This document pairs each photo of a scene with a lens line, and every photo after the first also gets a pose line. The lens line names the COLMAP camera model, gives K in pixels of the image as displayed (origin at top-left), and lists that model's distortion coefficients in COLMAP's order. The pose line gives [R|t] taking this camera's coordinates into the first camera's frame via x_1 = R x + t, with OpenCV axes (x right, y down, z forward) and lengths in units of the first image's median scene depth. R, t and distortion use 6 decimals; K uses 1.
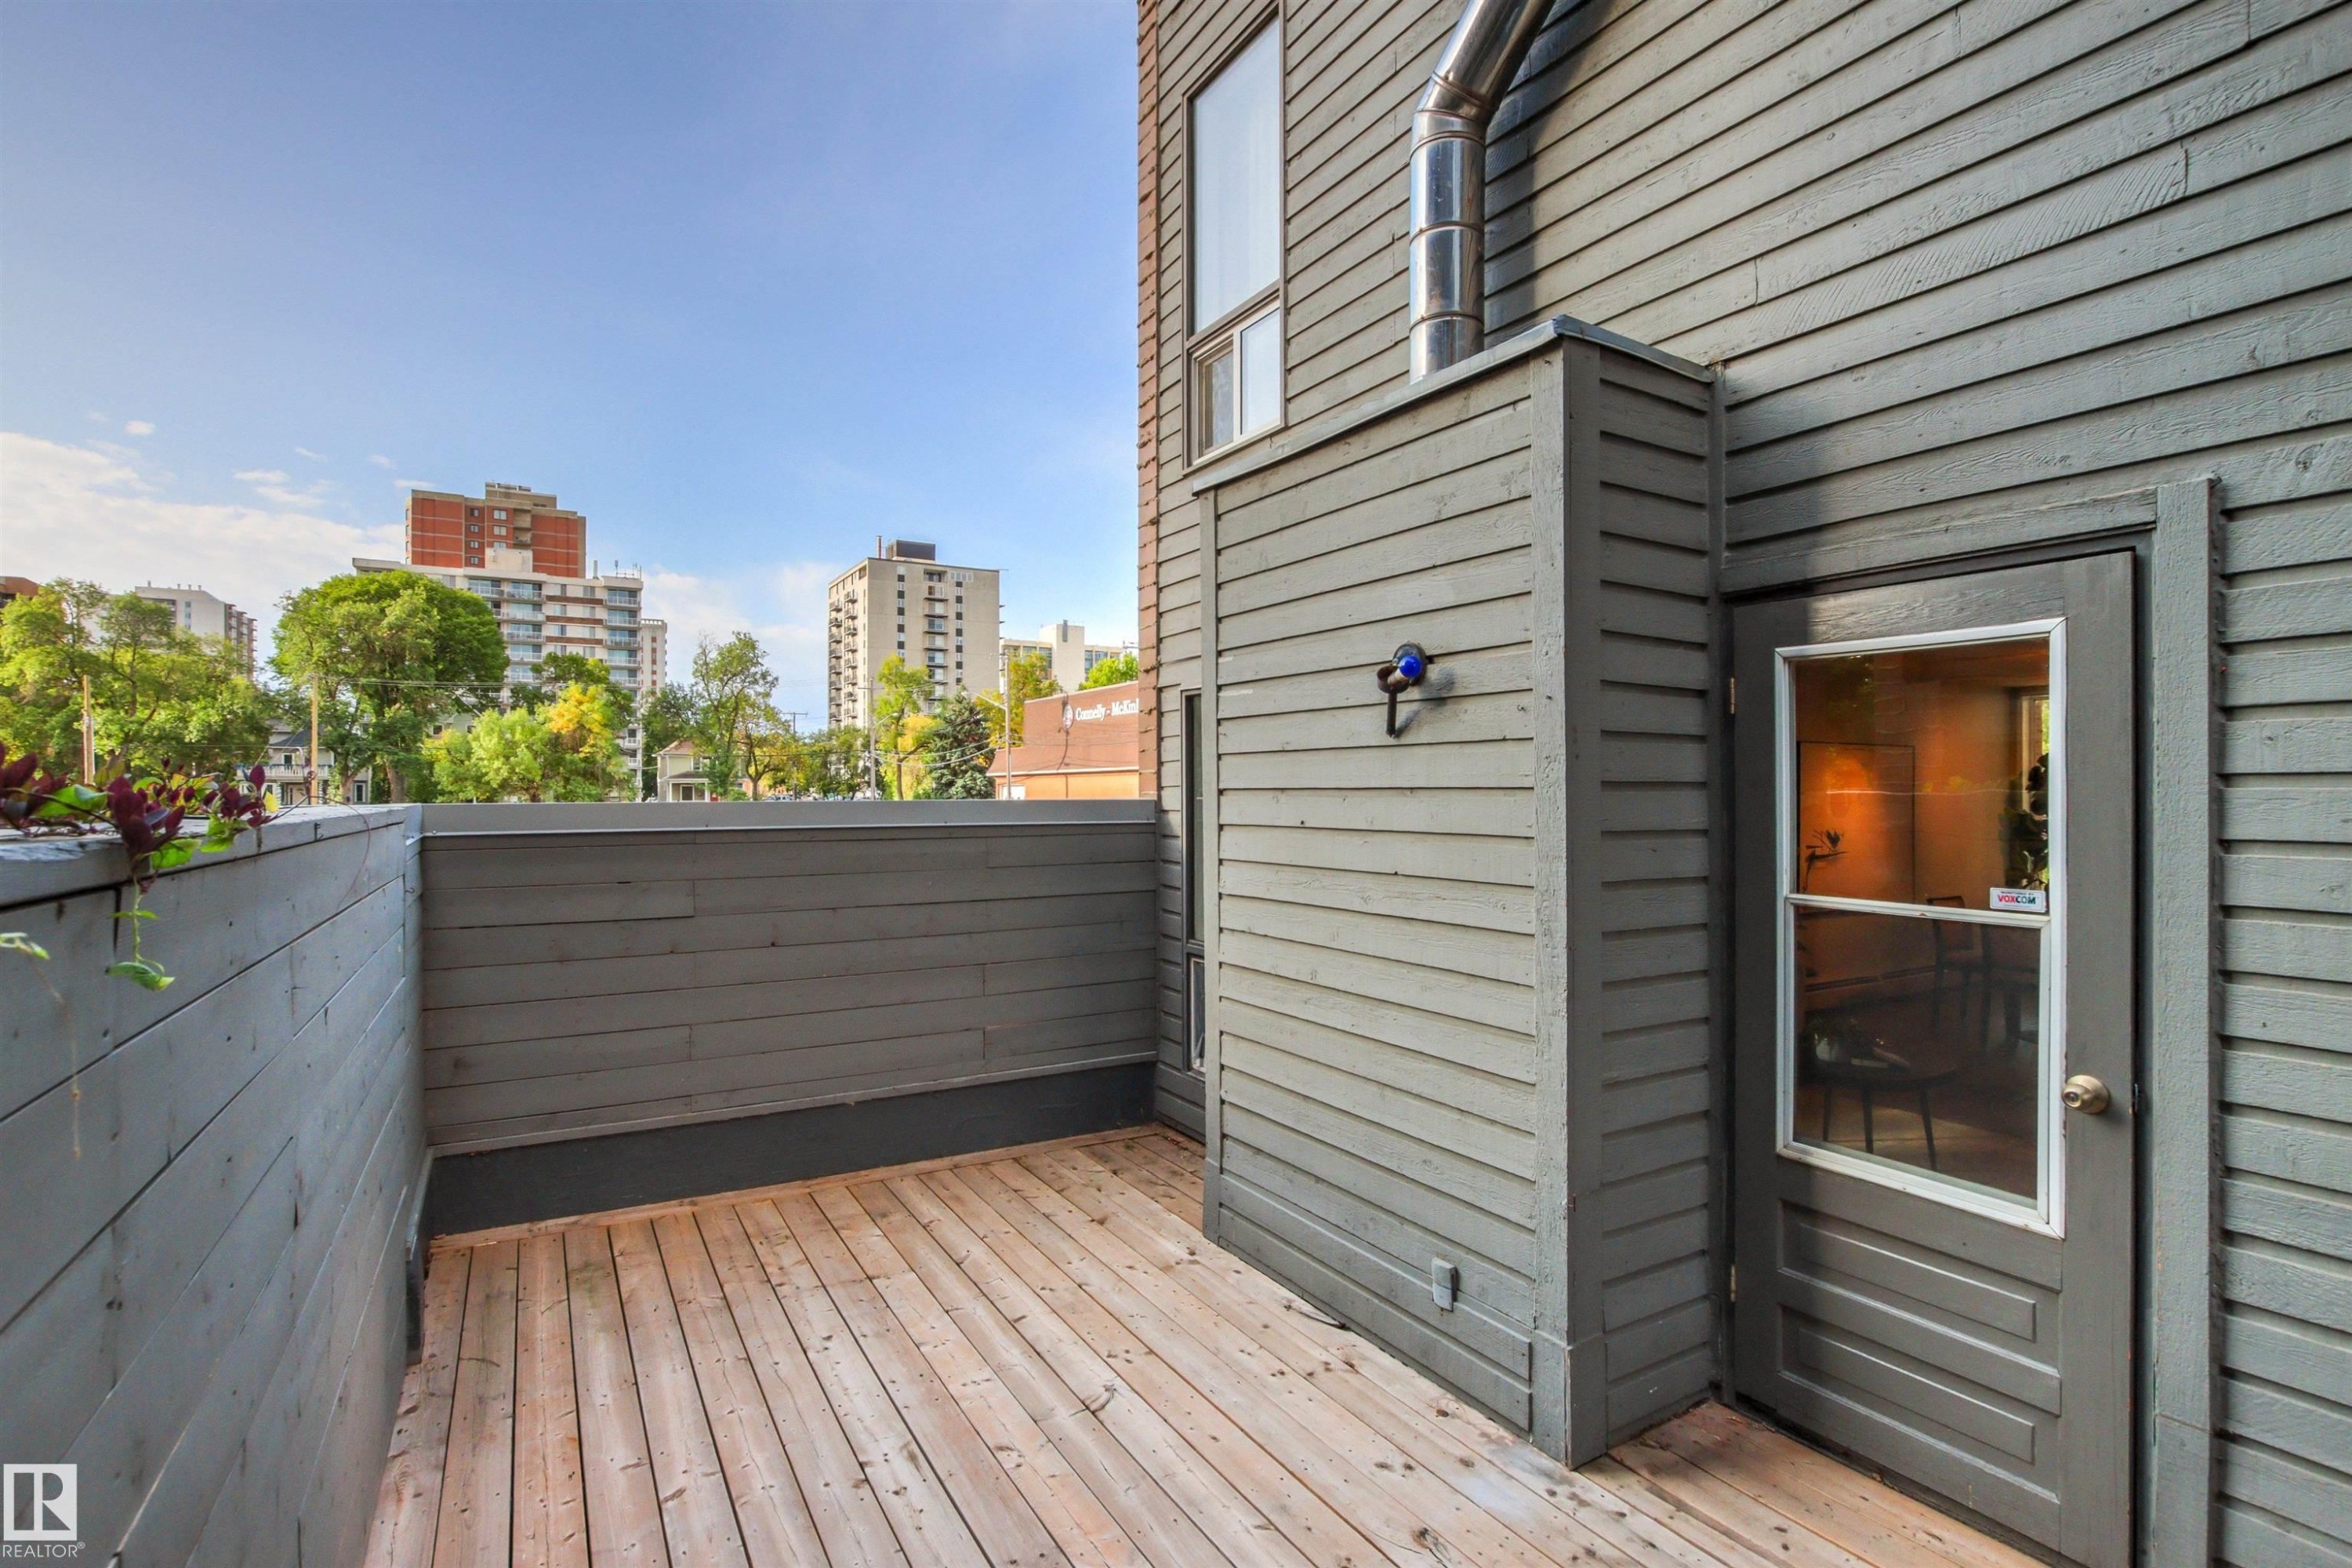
lens RADIAL K [[1107.1, 0, 1176.0], [0, 1107.1, 784.0], [0, 0, 1]] dist [-0.017379, 0.001661]
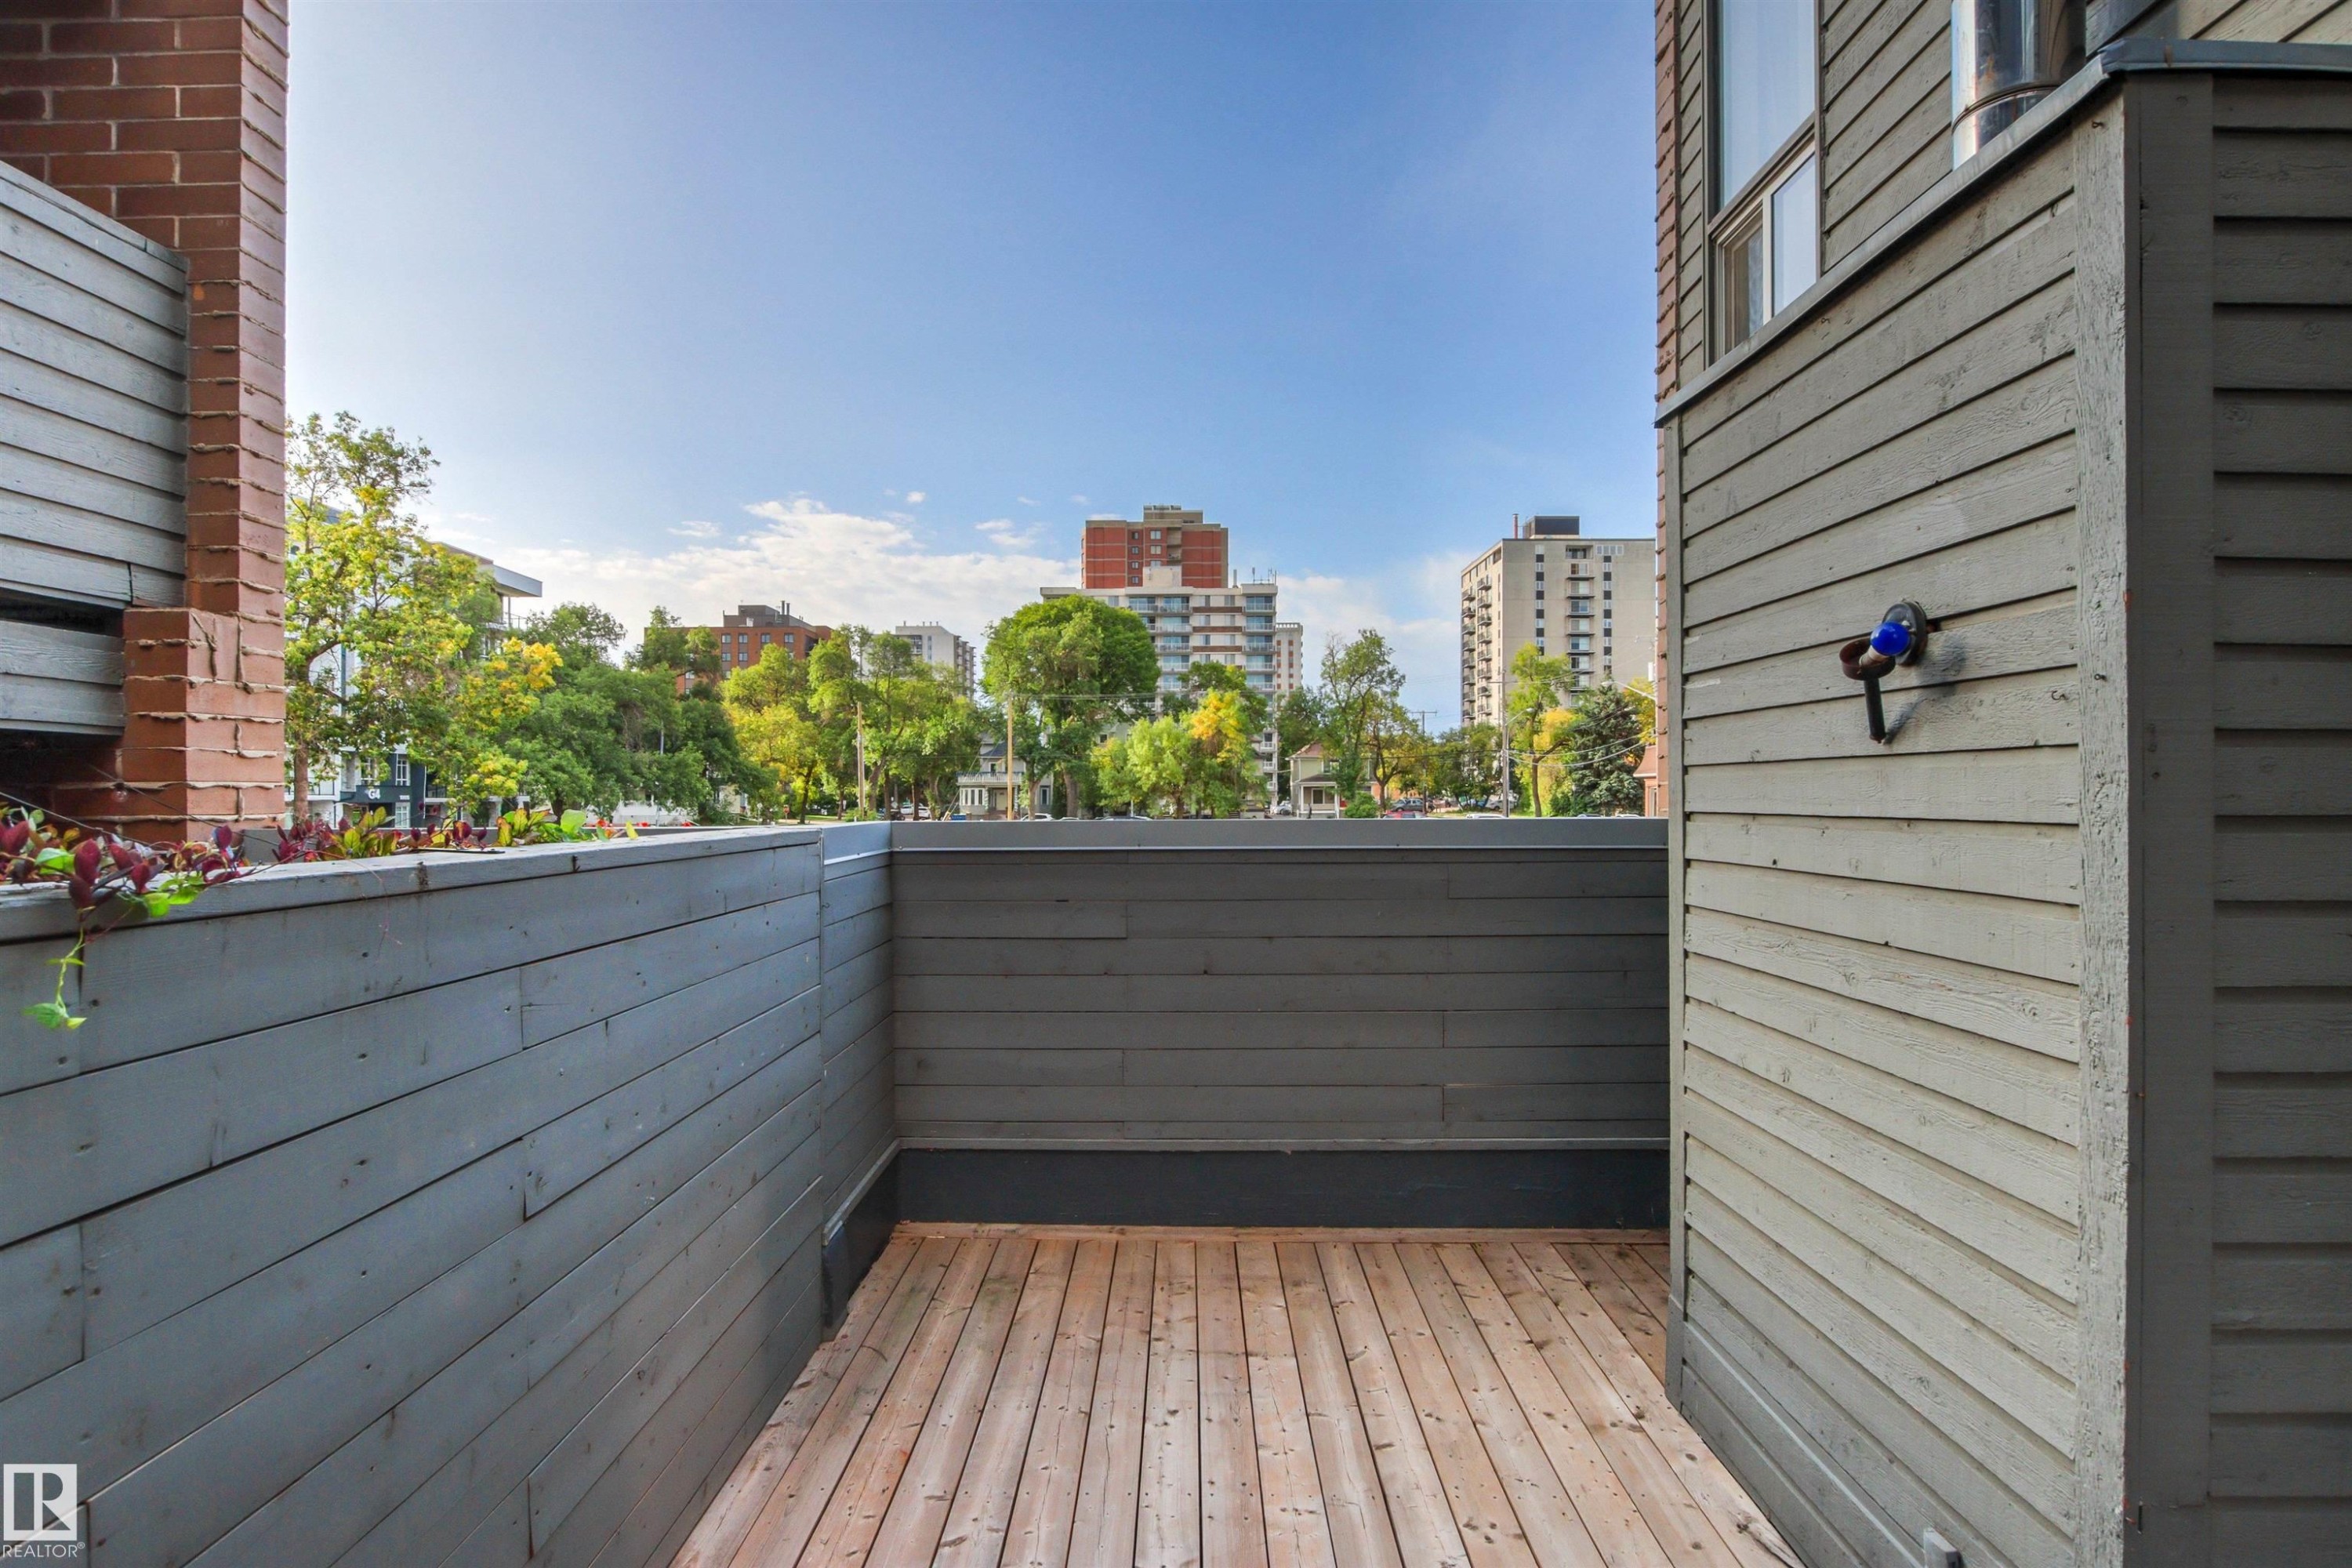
lens RADIAL K [[1209.5, 0, 1178.7], [0, 1209.5, 799.1], [0, 0, 1]] dist [-0.019642, 0.002215]
pose [[0.859931, 0.001492, -0.510408, 0.178994], [0.003931, 0.999947, 0.009546, -0.014907], [0.510395, -0.010215, 0.859880, 0.131896]]
